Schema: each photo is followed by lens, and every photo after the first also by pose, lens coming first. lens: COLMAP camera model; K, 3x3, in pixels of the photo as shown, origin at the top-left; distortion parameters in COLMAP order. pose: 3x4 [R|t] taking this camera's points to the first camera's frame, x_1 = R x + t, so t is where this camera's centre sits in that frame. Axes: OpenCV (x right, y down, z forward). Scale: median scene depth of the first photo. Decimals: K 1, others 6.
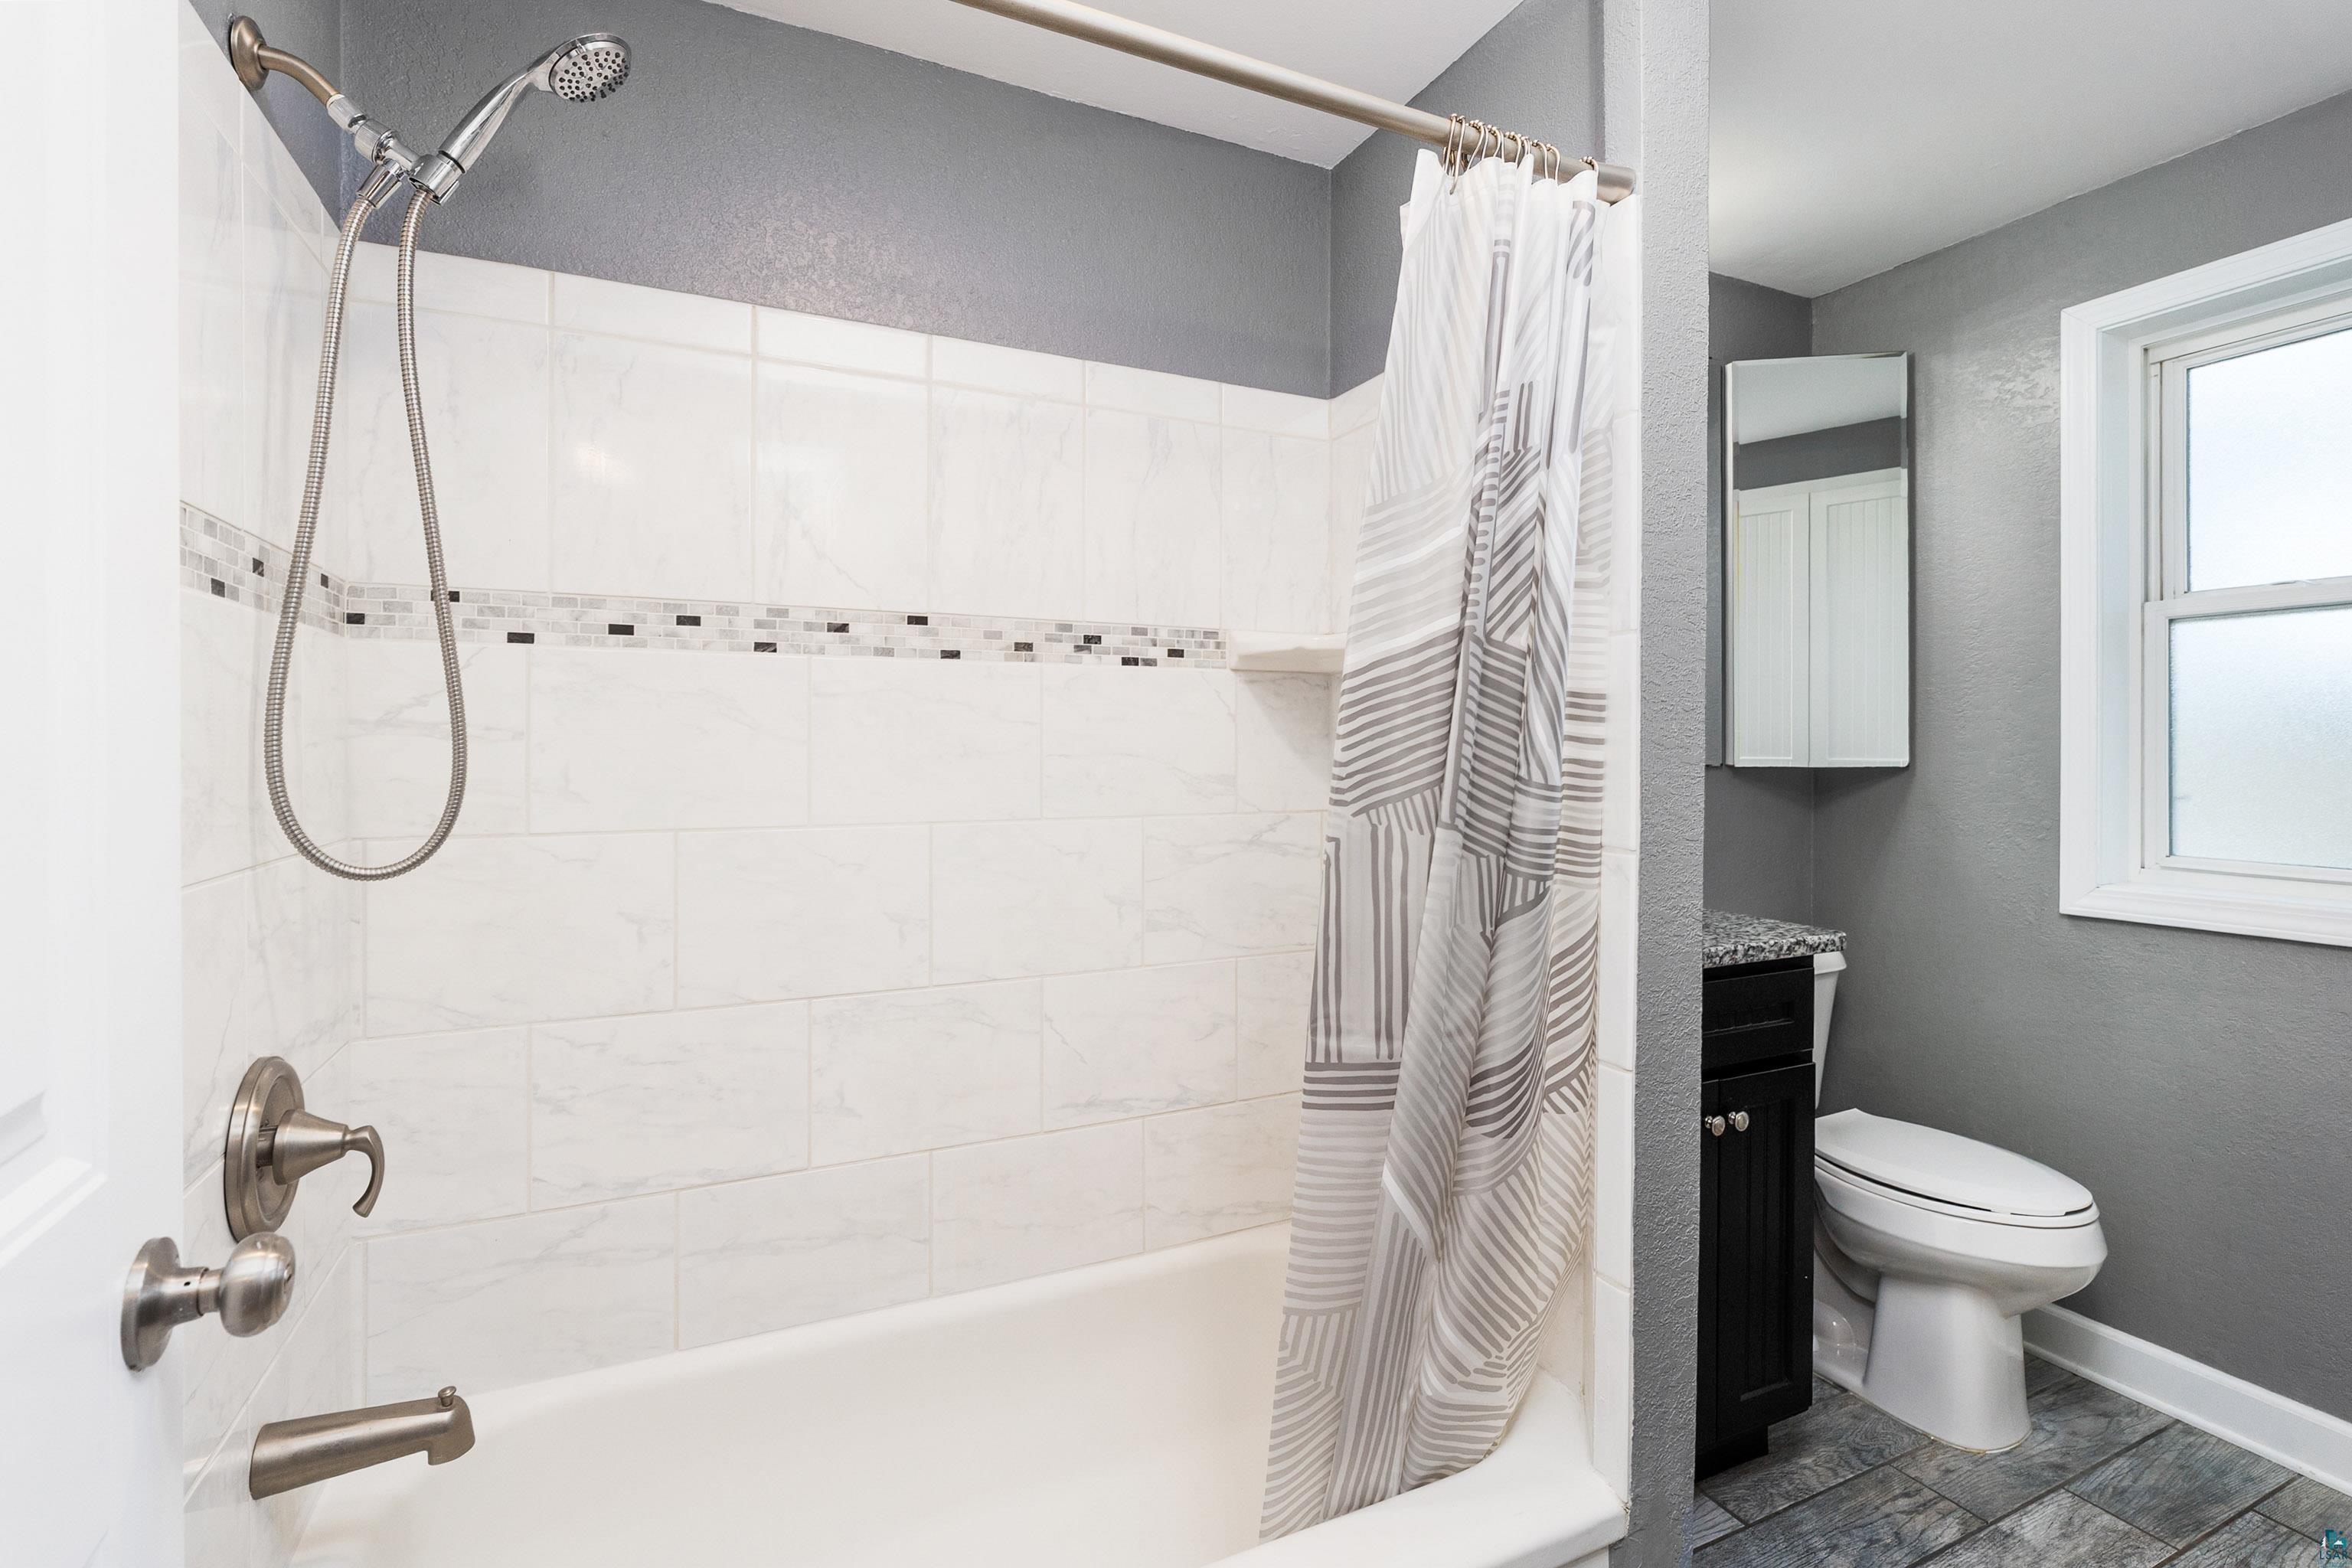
lens RADIAL K [[1089.6, 0, 1200.0], [0, 1089.6, 765.8], [0, 0, 1]] dist [-0.002392, -0.000396]
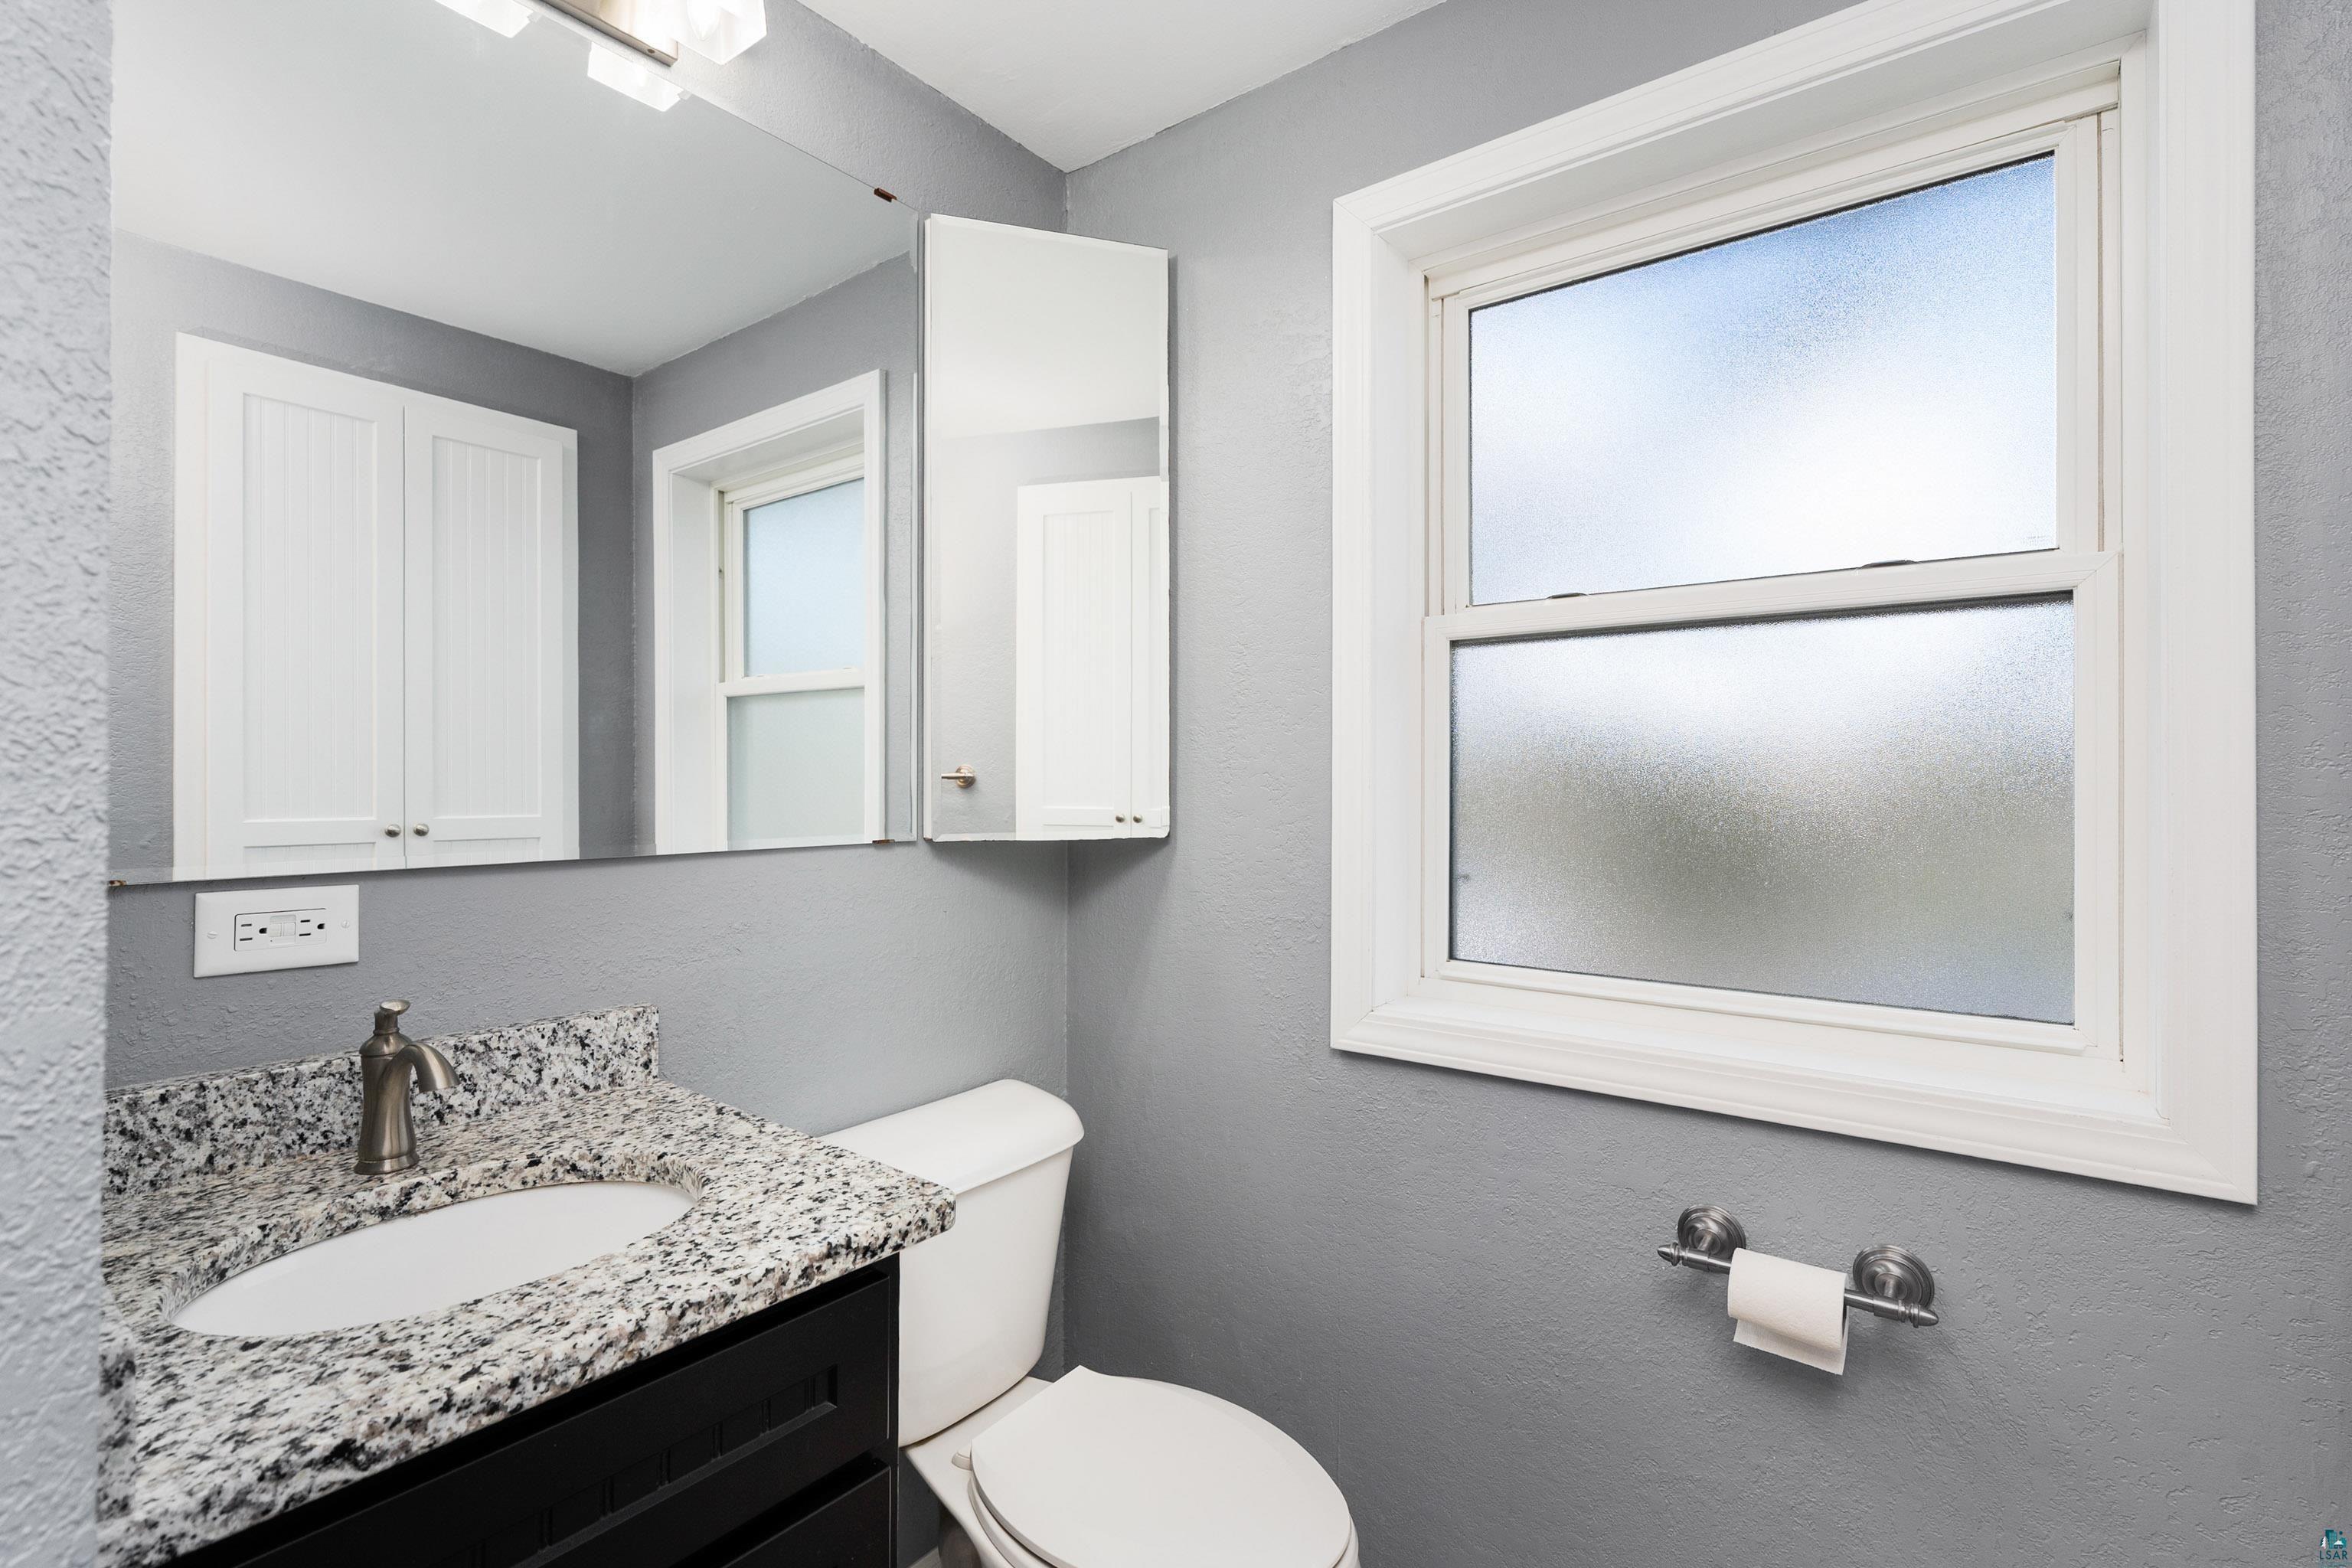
lens RADIAL K [[1100.3, 0, 1168.0], [0, 1100.3, 783.5], [0, 0, 1]] dist [-0.003846, 0.000138]
pose [[0.889657, 0.011404, 0.456487, 0.370120], [-0.002885, 0.999809, -0.019355, -0.023025], [-0.456620, 0.015902, 0.889520, 0.413326]]
